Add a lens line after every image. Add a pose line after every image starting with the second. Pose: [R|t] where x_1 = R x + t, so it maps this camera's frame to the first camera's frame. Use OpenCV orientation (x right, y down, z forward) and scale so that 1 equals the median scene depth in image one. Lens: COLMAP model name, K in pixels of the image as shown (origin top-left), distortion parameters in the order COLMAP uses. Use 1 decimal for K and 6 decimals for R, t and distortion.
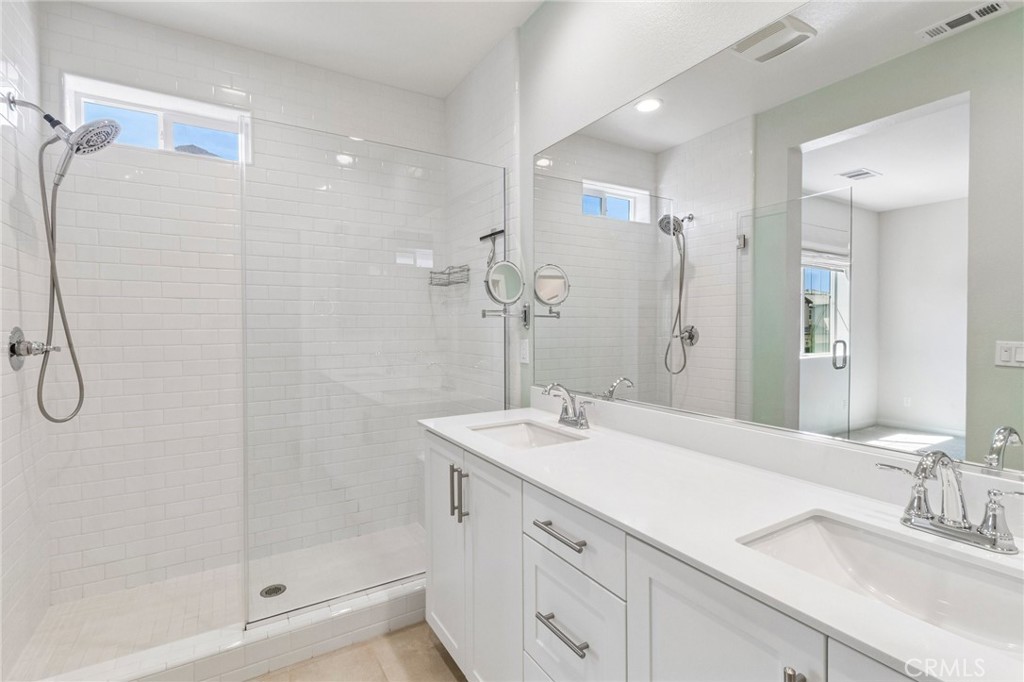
lens RADIAL K [[477.5, 0, 502.7], [0, 477.5, 326.8], [0, 0, 1]] dist [0.008080, 0.000418]
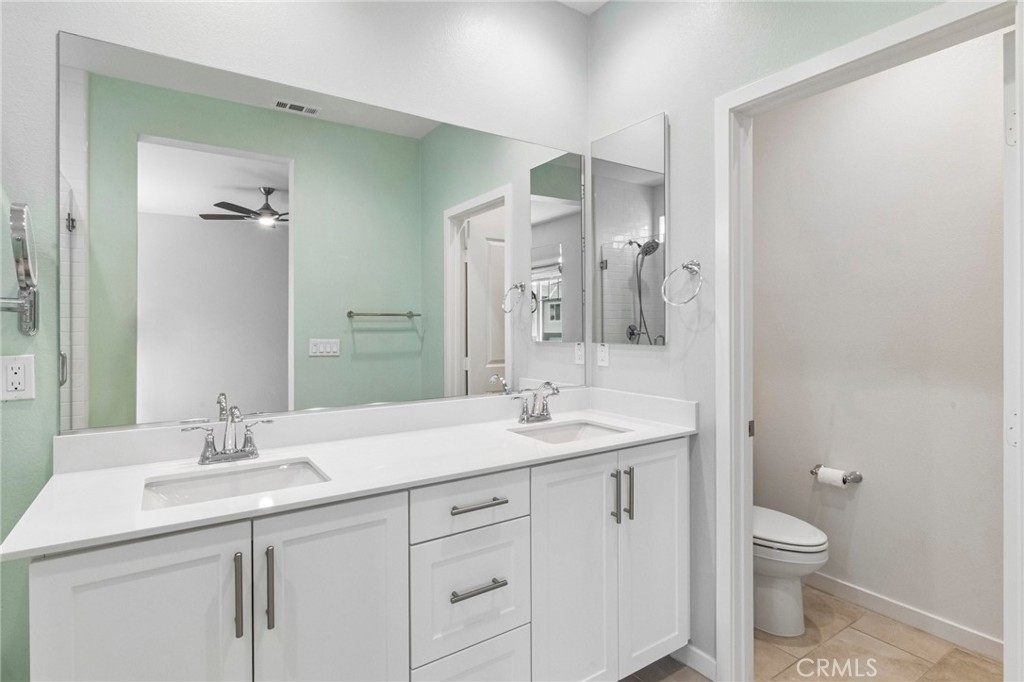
lens RADIAL K [[519.0, 0, 509.8], [0, 519.0, 326.7], [0, 0, 1]] dist [-0.001338, -0.000203]
pose [[-0.074146, 0.004183, 0.997239, -0.721825], [0.005125, 0.999980, -0.003813, 0.001701], [-0.997234, 0.004828, -0.074166, 0.638651]]
